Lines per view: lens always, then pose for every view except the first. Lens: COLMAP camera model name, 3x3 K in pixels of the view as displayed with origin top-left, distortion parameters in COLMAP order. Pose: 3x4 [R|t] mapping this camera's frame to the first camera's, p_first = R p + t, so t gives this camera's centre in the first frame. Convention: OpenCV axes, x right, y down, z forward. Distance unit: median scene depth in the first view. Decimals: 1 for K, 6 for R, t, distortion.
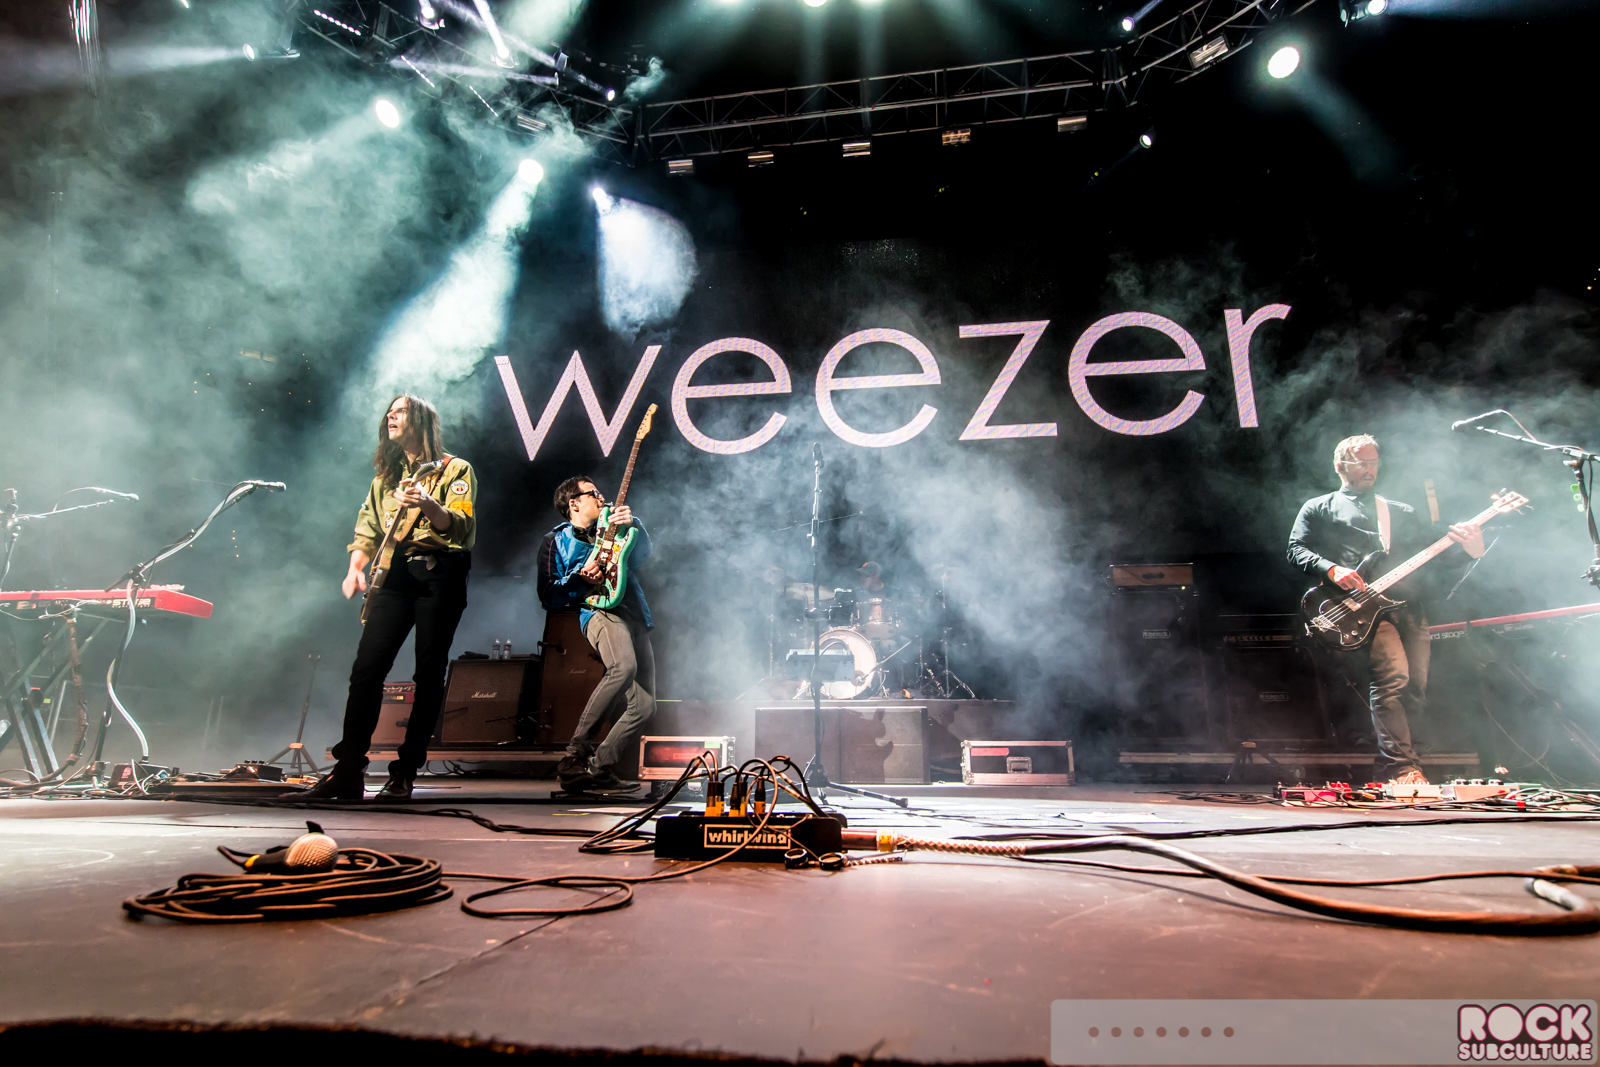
lens RADIAL K [[842.2, 0, 800.0], [0, 842.2, 533.5], [0, 0, 1]] dist [0.006216, -0.001903]
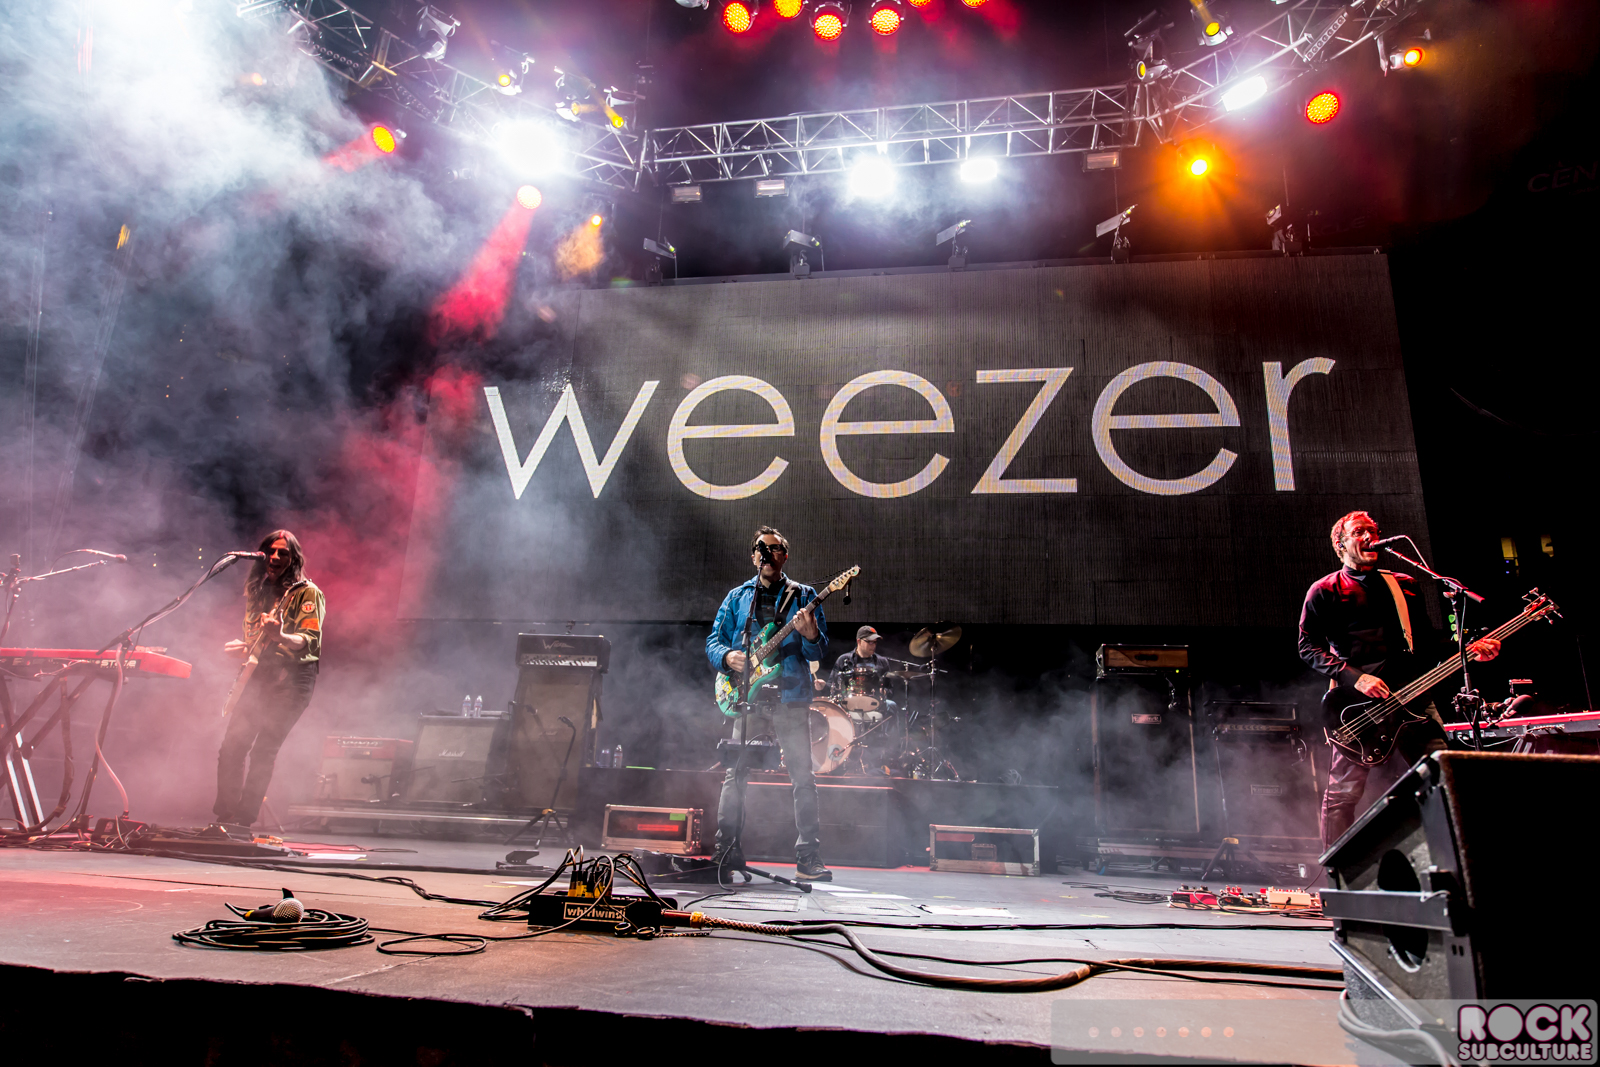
lens RADIAL K [[967.5, 0, 800.0], [0, 967.5, 533.5], [0, 0, 1]] dist [0.002623, 0.001613]
pose [[0.998871, 0.032348, -0.034796, 0.118249], [-0.033415, 0.998975, -0.030543, -0.084906], [0.033772, 0.031671, 0.998928, -0.224934]]
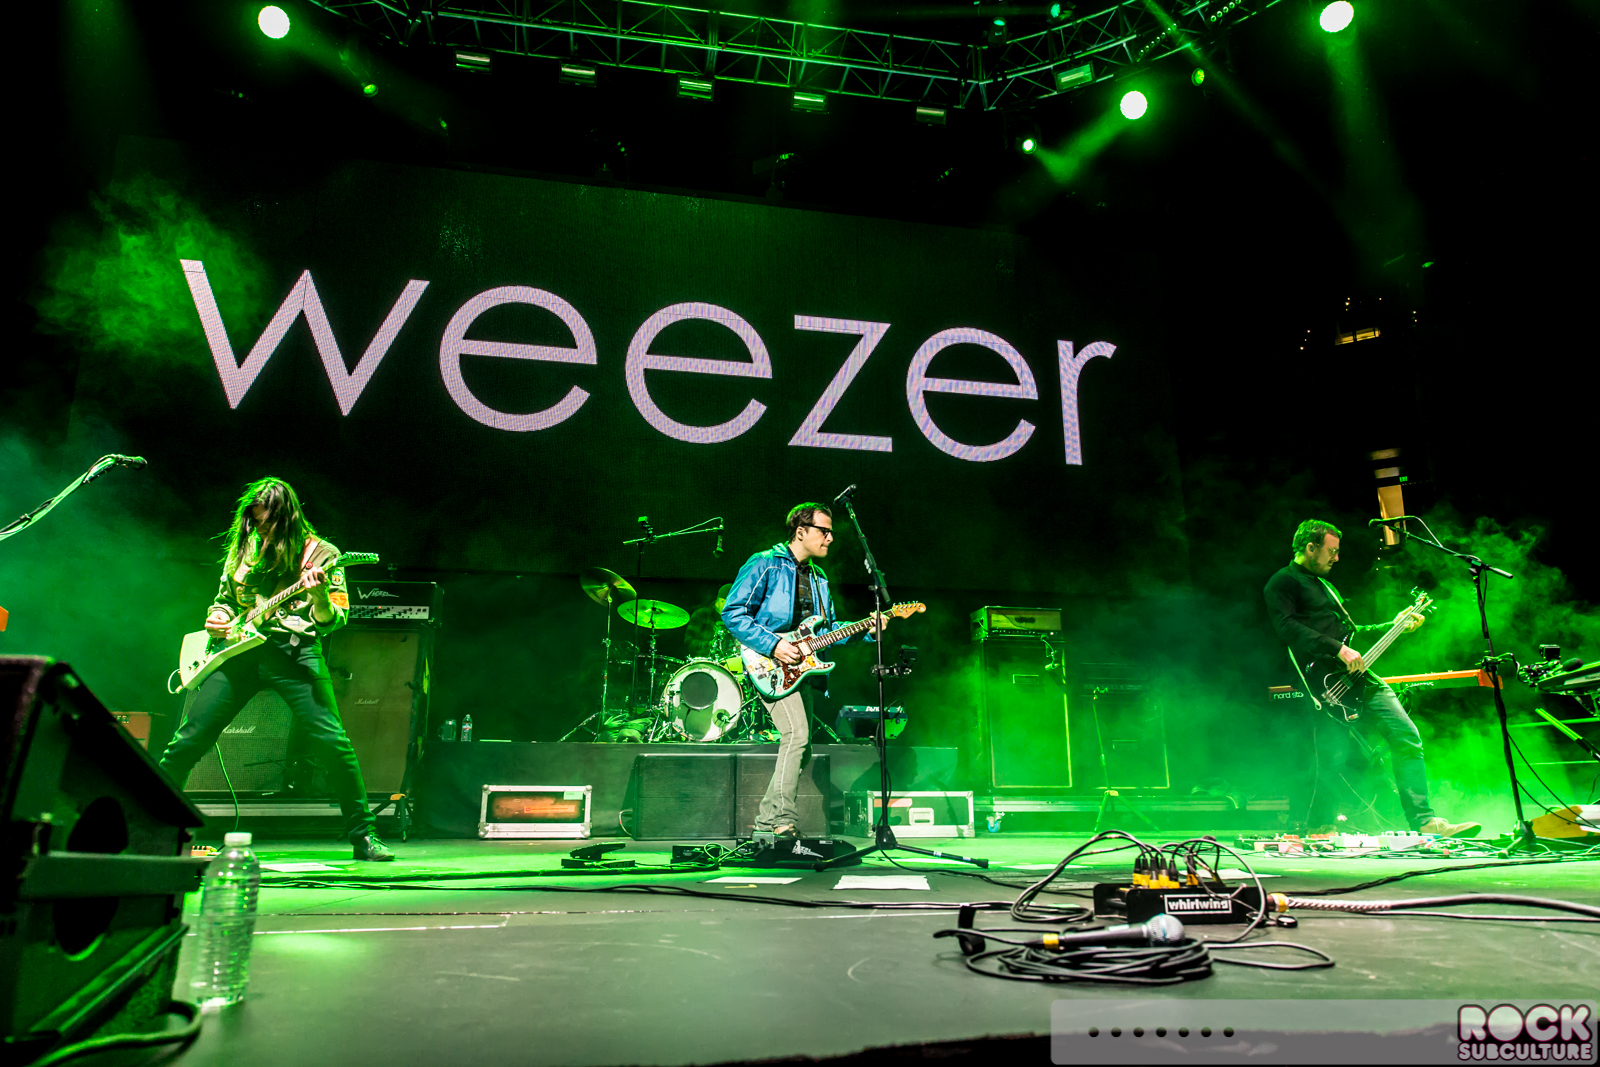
lens RADIAL K [[1026.8, 0, 800.0], [0, 1026.8, 533.5], [0, 0, 1]] dist [0.000422, 0.001306]
pose [[0.942990, 0.078151, 0.323516, -0.431543], [-0.081184, 0.996691, -0.004131, -0.045397], [-0.322768, -0.022369, 0.946214, -0.076470]]
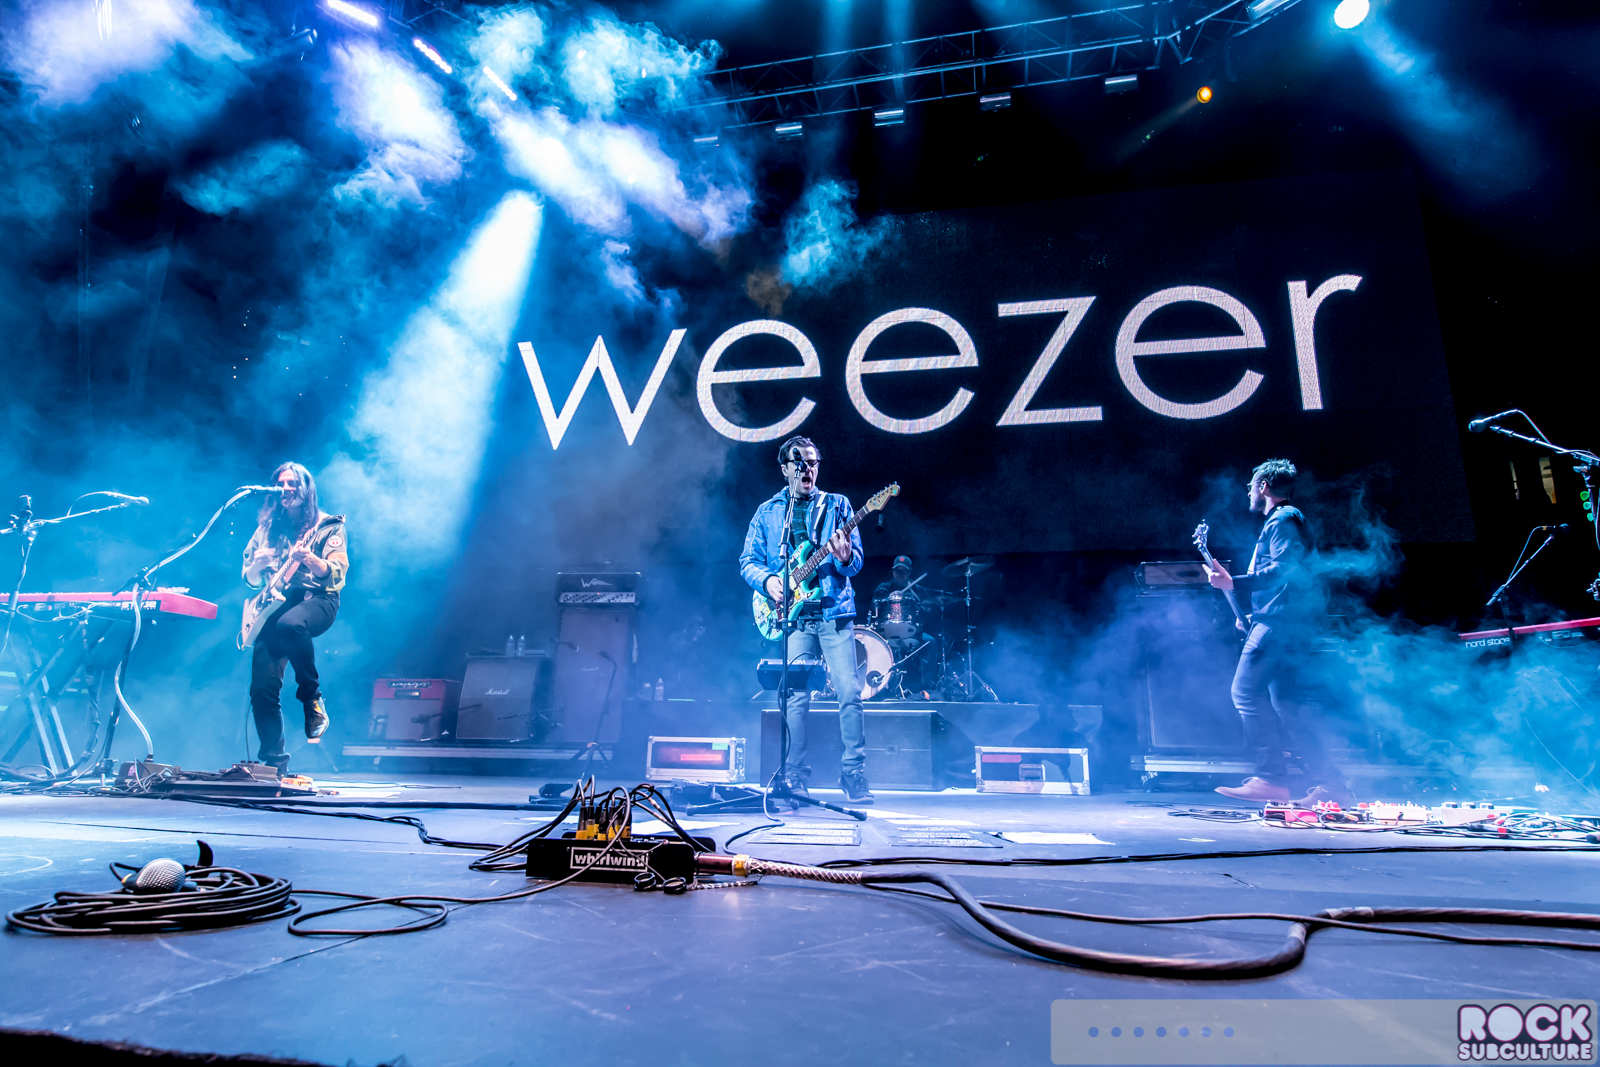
lens RADIAL K [[890.1, 0, 800.0], [0, 890.1, 533.5], [0, 0, 1]] dist [0.003311, 0.002021]
pose [[0.998014, -0.001081, -0.062986, 0.096570], [0.002287, 0.999816, 0.019067, -0.028638], [0.062954, -0.019174, 0.997832, -0.040019]]
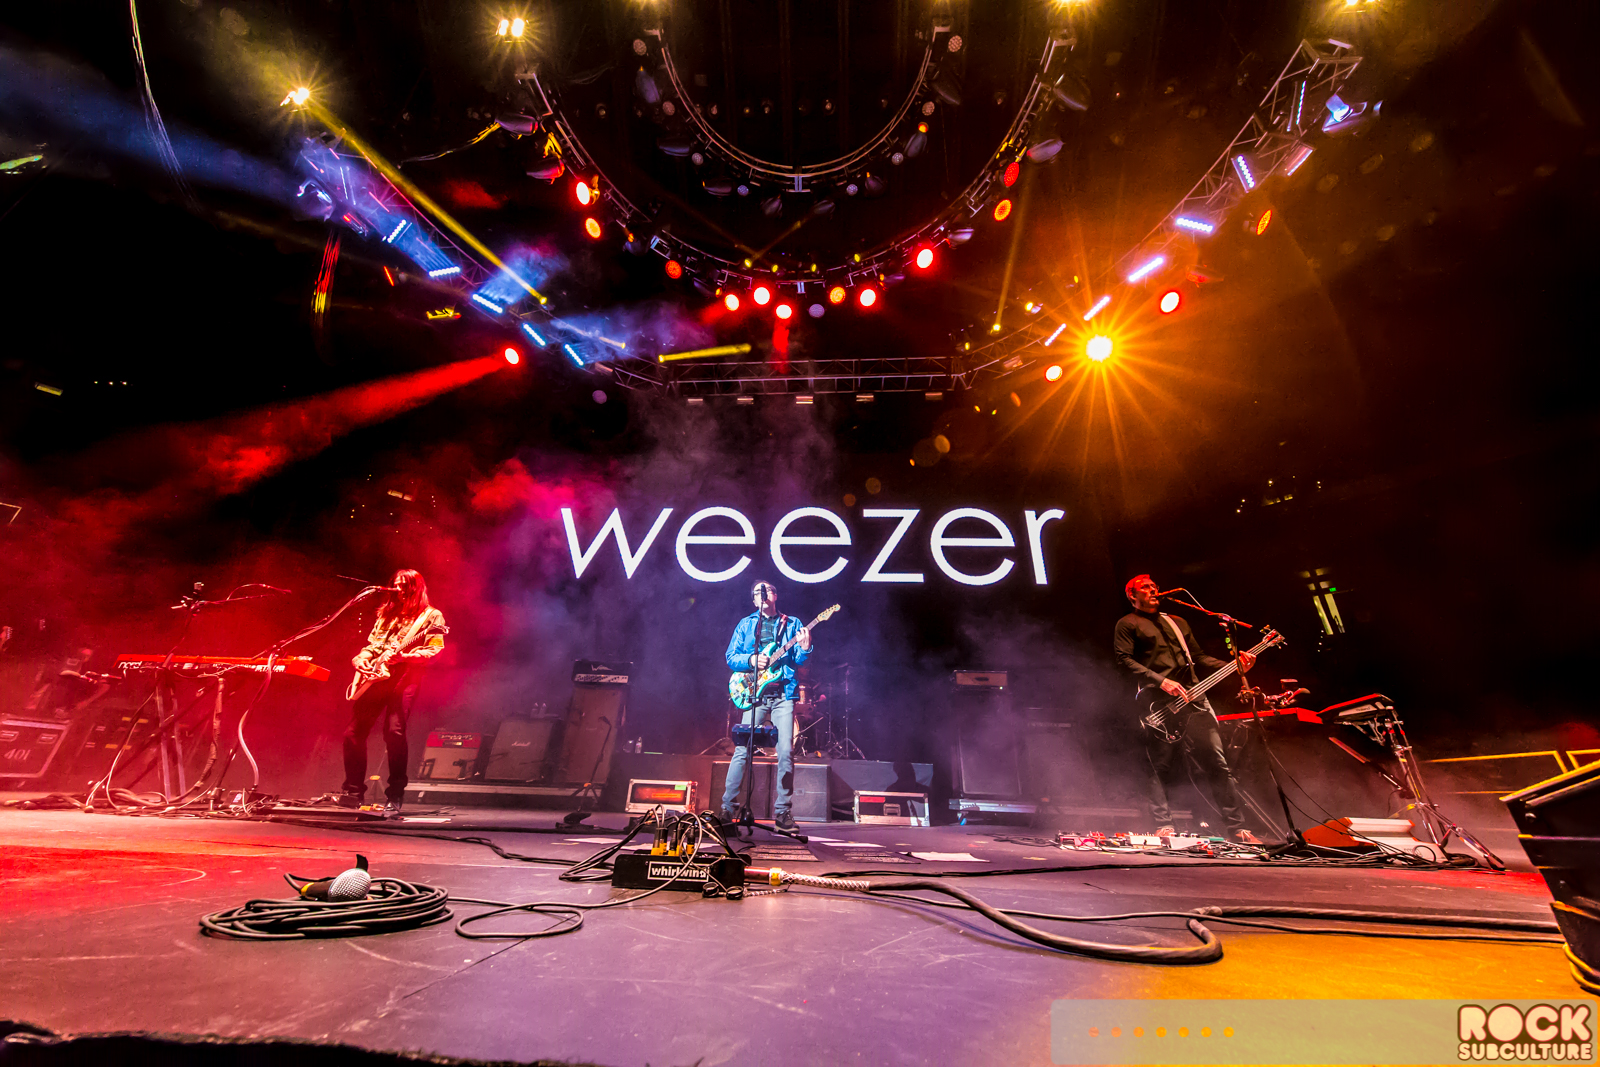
lens RADIAL K [[552.9, 0, 800.0], [0, 552.9, 533.5], [0, 0, 1]] dist [0.009843, -0.005658]
pose [[0.995926, 0.063119, 0.064394, 0.017632], [-0.050391, 0.981818, -0.183016, -0.016085], [-0.074775, 0.179026, 0.980999, -0.016194]]
